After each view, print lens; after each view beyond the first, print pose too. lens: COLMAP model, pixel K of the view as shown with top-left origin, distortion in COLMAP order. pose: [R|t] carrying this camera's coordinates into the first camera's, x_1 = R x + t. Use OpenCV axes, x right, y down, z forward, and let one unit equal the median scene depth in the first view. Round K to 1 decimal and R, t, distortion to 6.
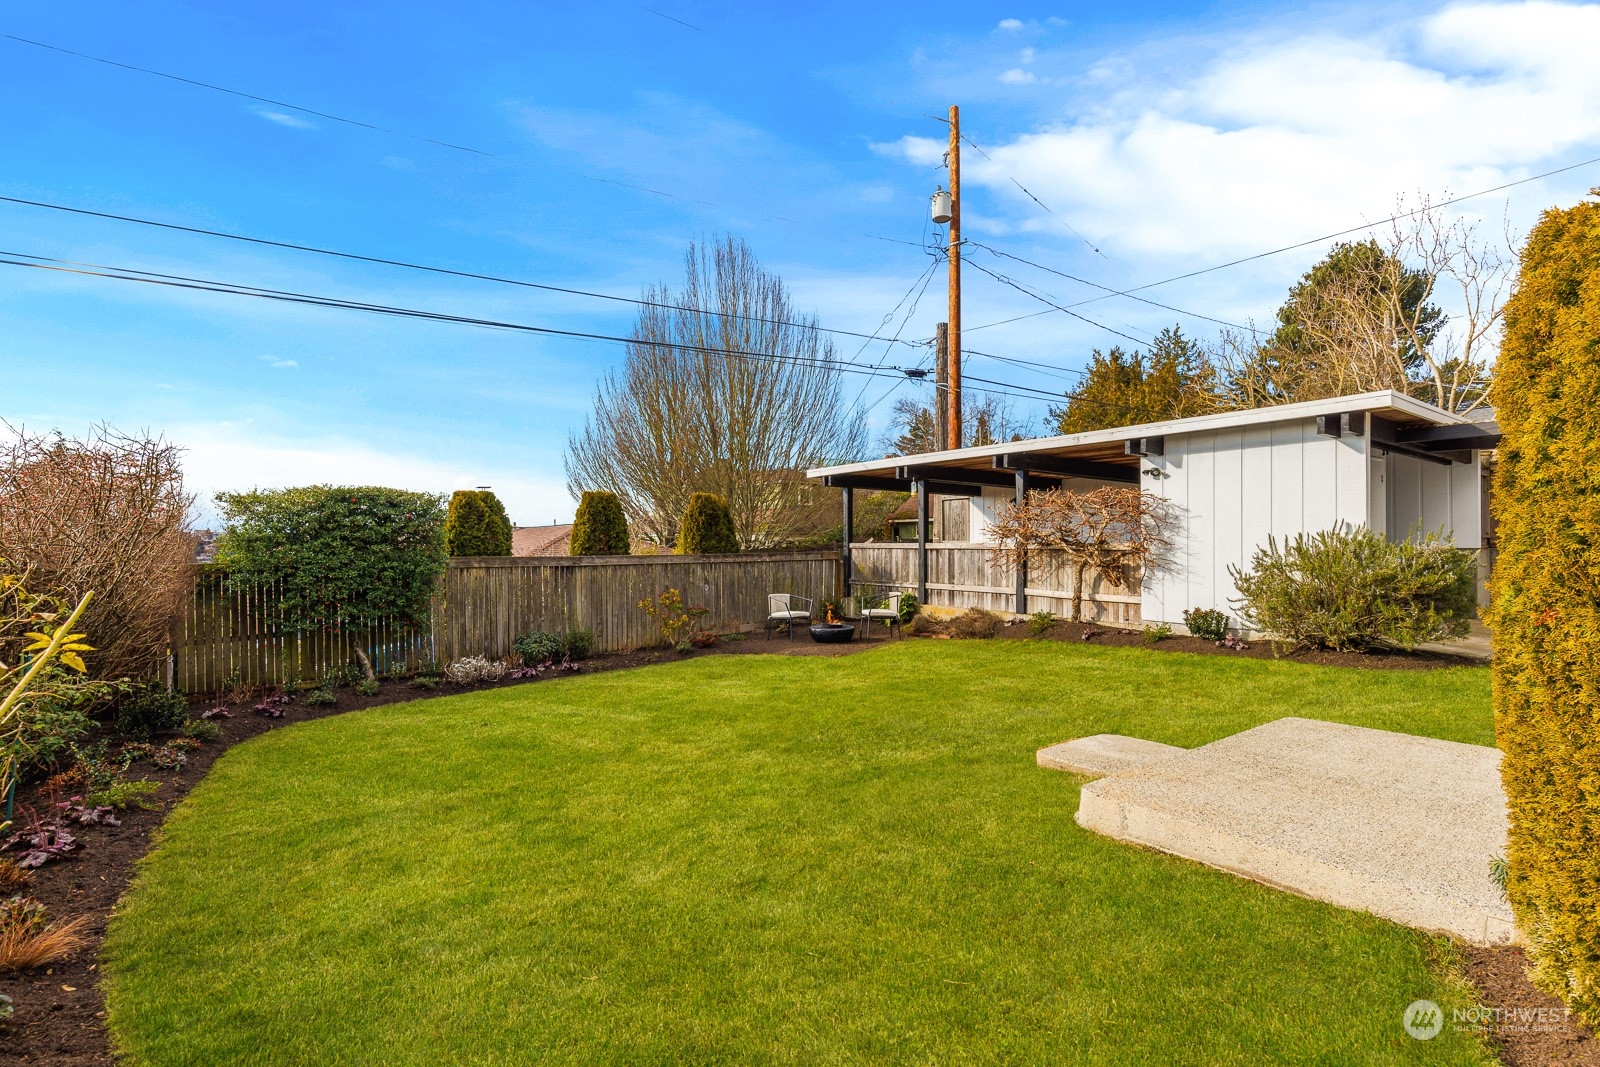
lens RADIAL K [[776.7, 0, 800.0], [0, 776.7, 533.5], [0, 0, 1]] dist [-0.000037, -0.000090]
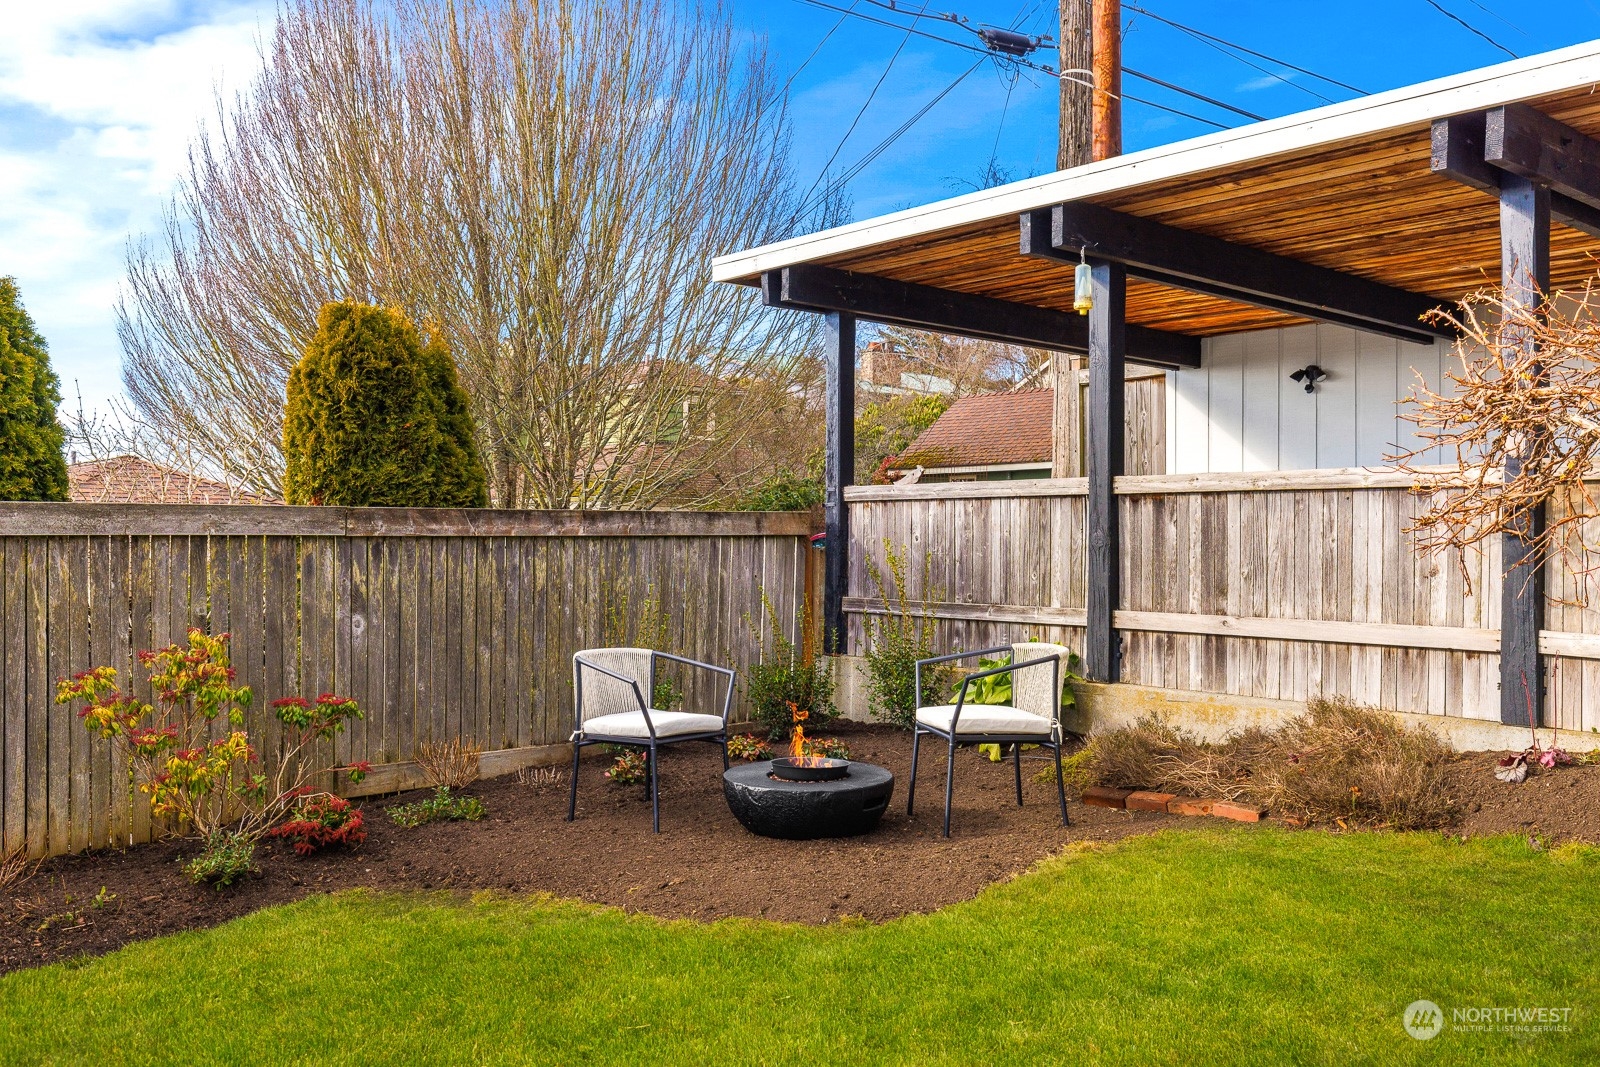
lens RADIAL K [[1457.4, 0, 800.0], [0, 1457.4, 533.5], [0, 0, 1]] dist [-0.002555, -0.000312]
pose [[0.997056, 0.006008, 0.076447, -0.000175], [-0.006634, 0.999946, 0.007940, 0.031099], [-0.076395, -0.008423, 0.997042, 0.457967]]
